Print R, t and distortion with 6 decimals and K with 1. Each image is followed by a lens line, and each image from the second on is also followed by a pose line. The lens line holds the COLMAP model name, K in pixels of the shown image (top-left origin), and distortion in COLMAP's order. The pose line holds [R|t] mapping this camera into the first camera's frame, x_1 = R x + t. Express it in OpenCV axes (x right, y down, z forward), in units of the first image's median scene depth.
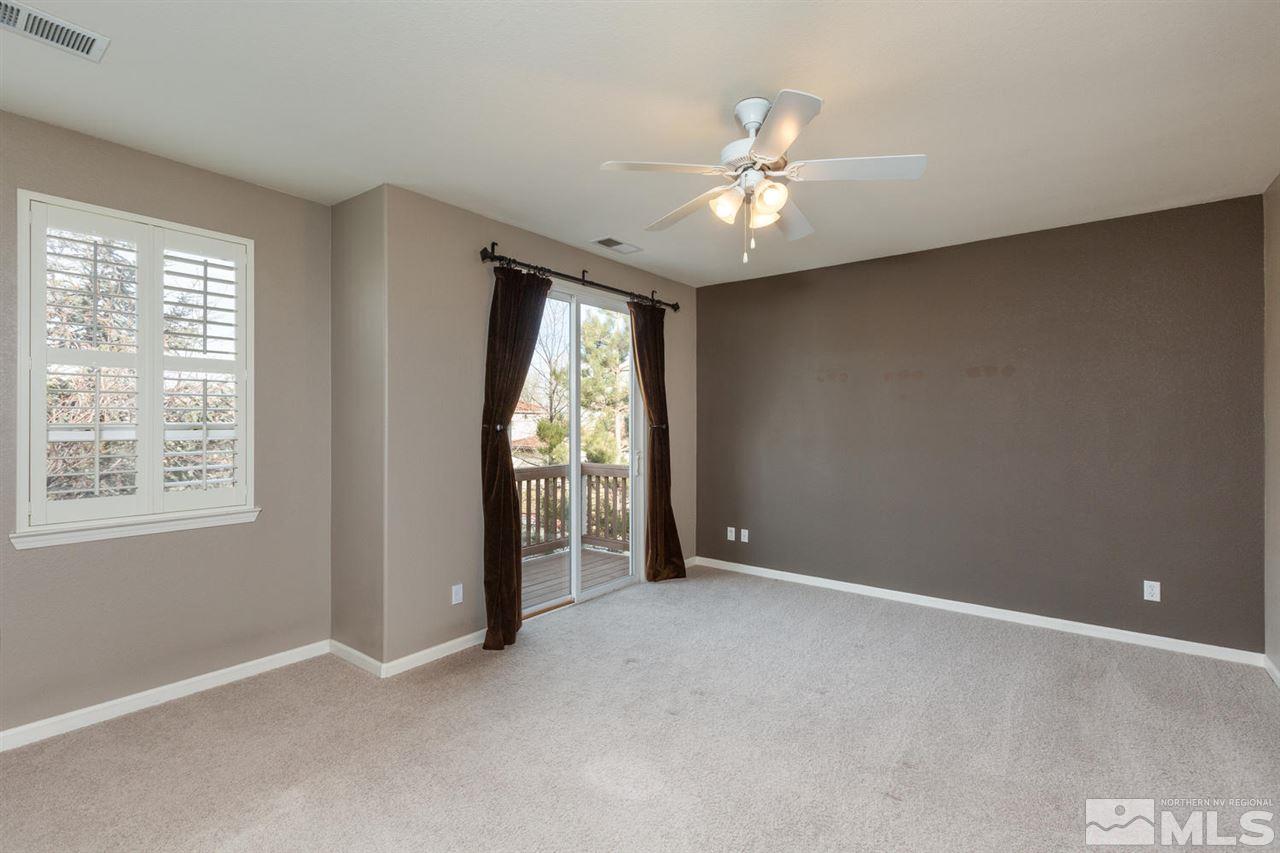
lens RADIAL K [[572.8, 0, 637.5], [0, 572.8, 419.6], [0, 0, 1]] dist [0.001622, -0.000399]
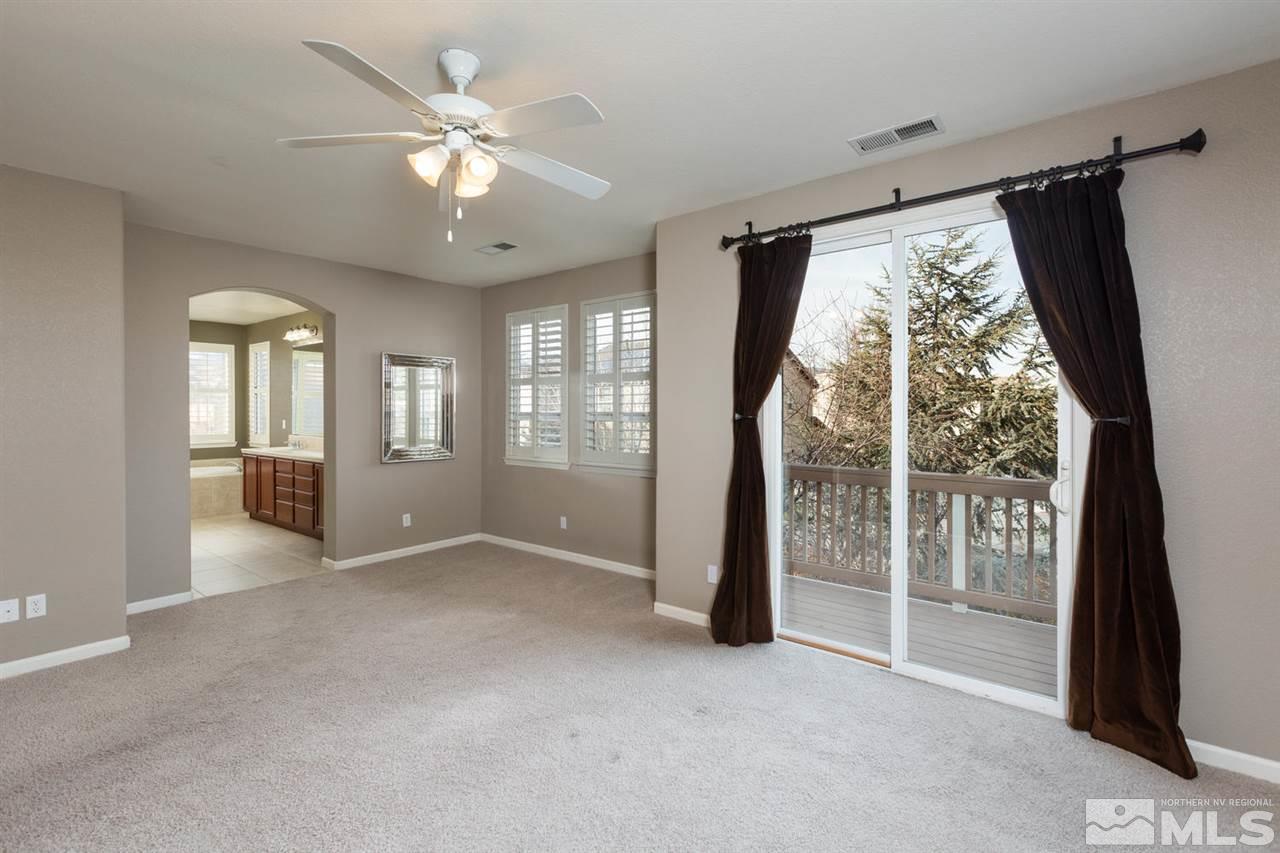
lens RADIAL K [[572.8, 0, 637.5], [0, 572.8, 419.6], [0, 0, 1]] dist [0.001622, -0.000399]
pose [[-0.007545, 0.016833, -0.999830, 0.716095], [0.005566, 0.999844, 0.016792, -0.000340], [0.999956, -0.005438, -0.007638, 0.840993]]
